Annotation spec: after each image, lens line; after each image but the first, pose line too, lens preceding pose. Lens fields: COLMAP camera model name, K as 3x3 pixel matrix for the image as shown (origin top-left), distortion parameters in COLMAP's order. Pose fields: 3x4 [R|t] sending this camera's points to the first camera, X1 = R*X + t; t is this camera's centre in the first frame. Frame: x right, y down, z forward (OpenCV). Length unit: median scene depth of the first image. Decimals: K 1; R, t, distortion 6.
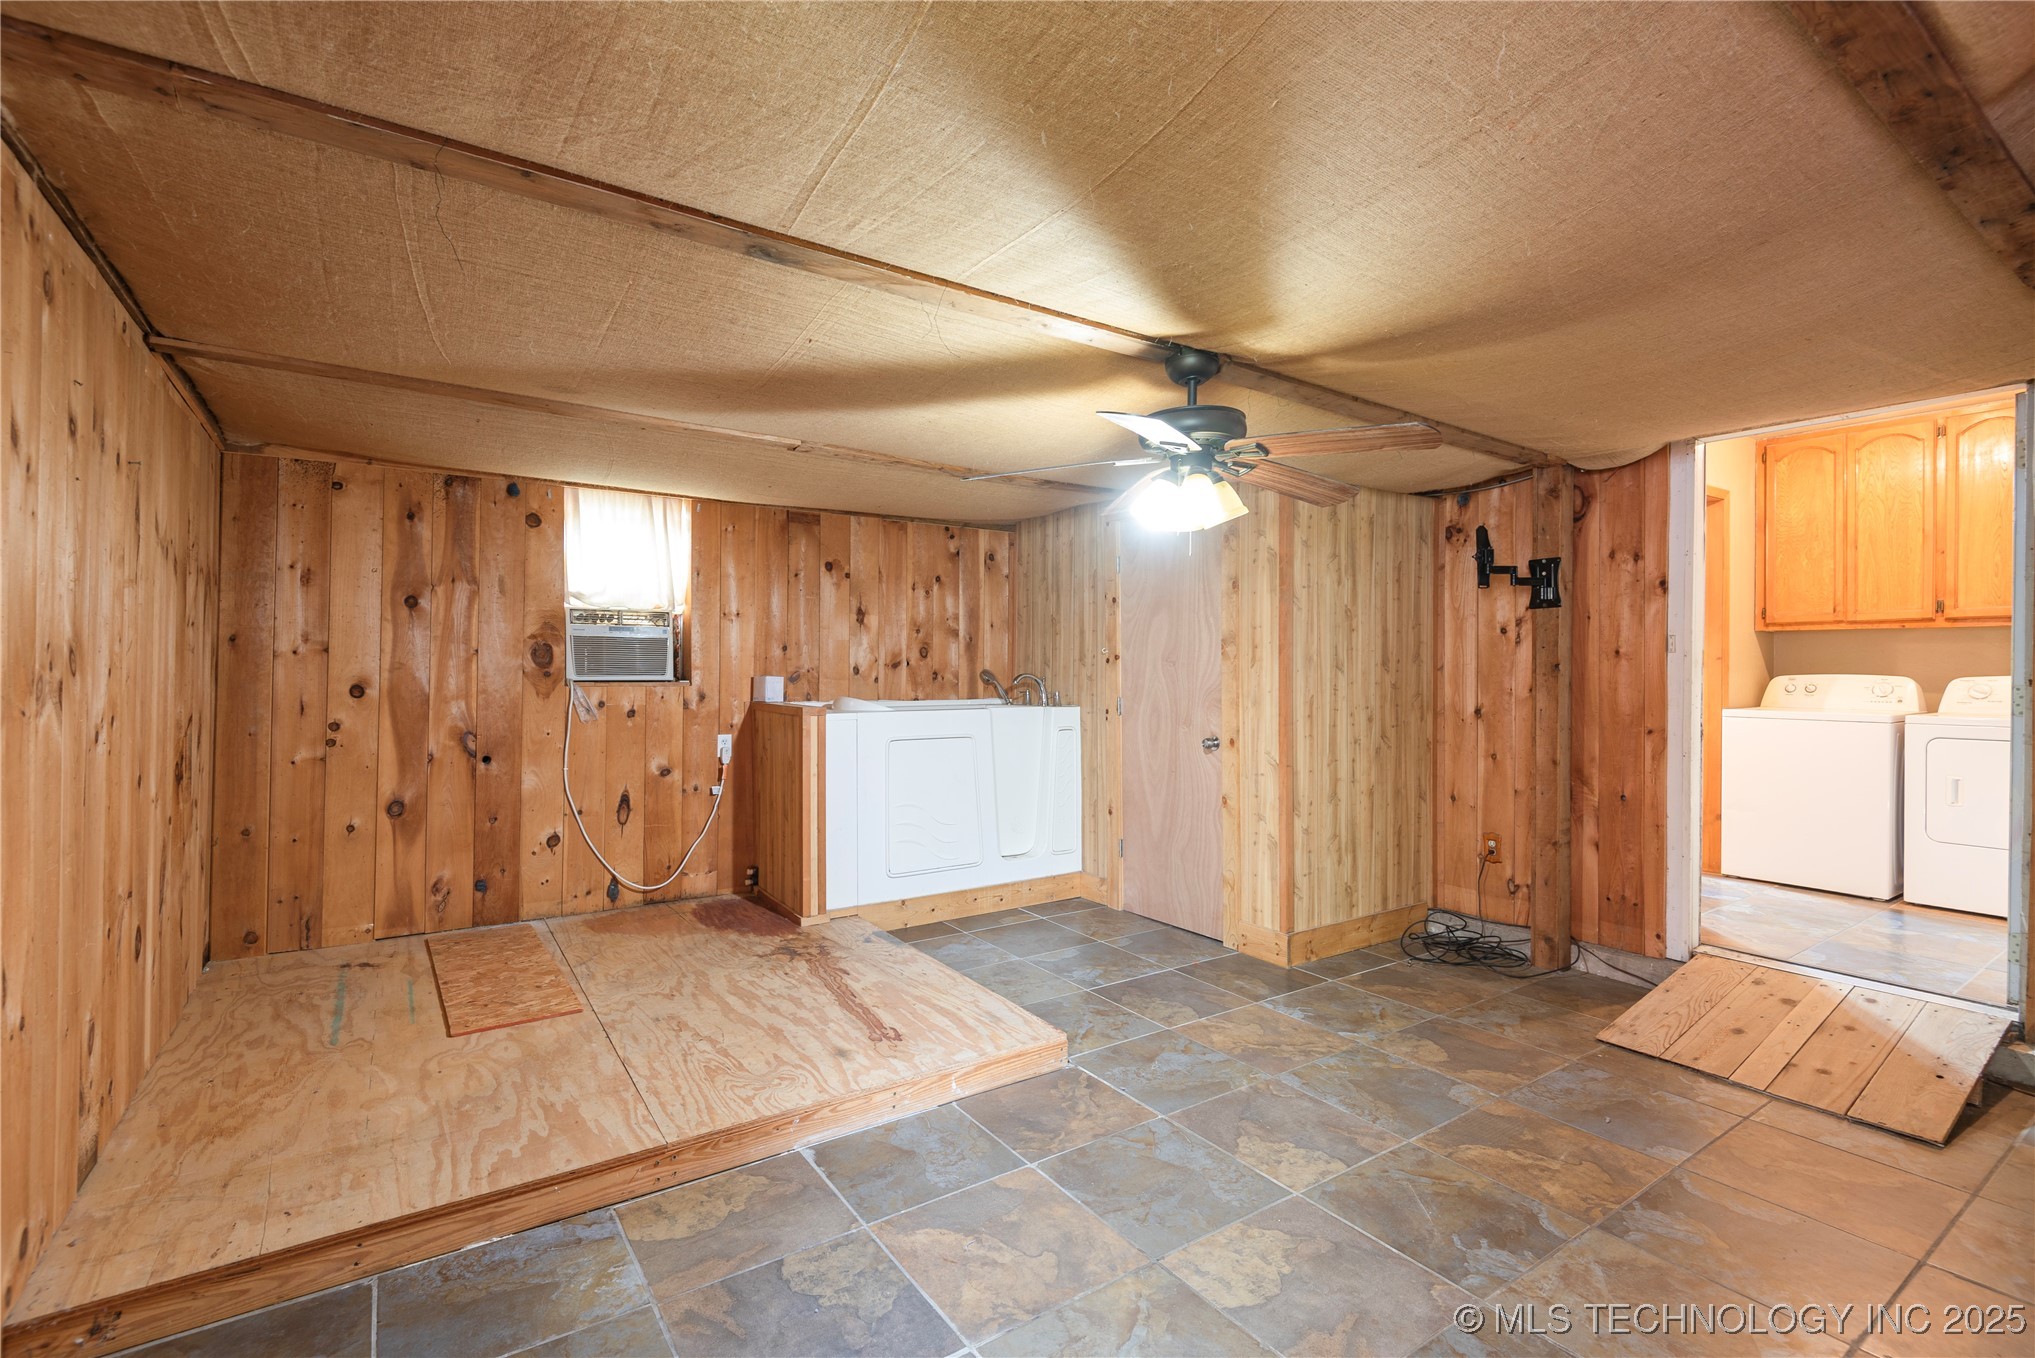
lens RADIAL K [[917.5, 0, 1029.4], [0, 917.5, 673.8], [0, 0, 1]] dist [0.029489, -0.017433]
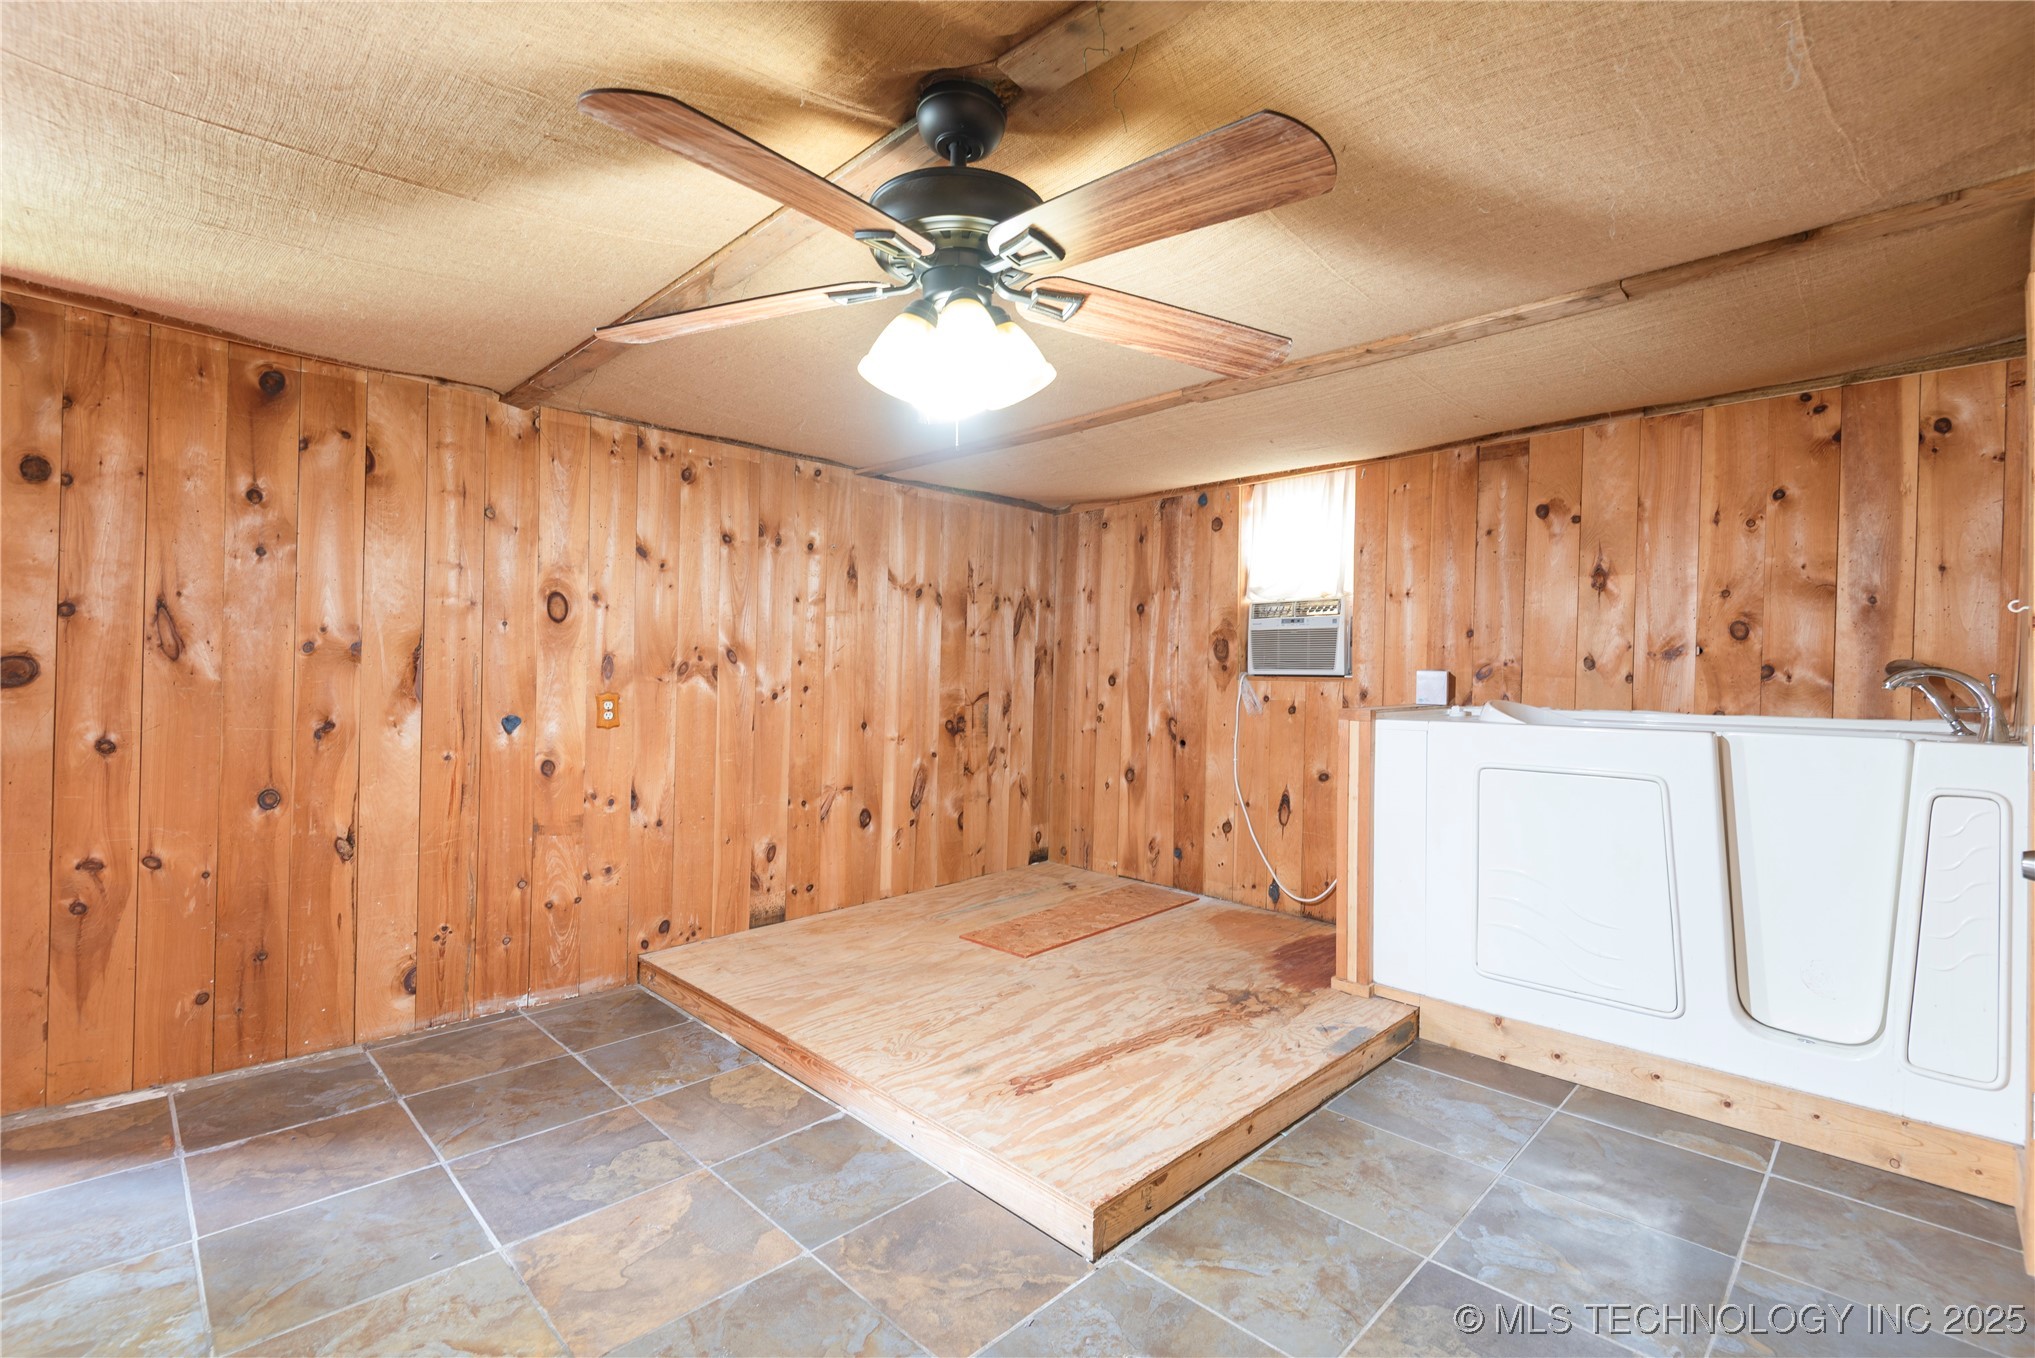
lens RADIAL K [[917.5, 0, 1002.0], [0, 917.5, 676.3], [0, 0, 1]] dist [0.029489, -0.017433]
pose [[0.164608, 0.005442, -0.986344, 0.510043], [-0.007984, 0.999959, 0.004184, 0.008443], [0.986327, 0.007186, 0.164644, 0.626146]]
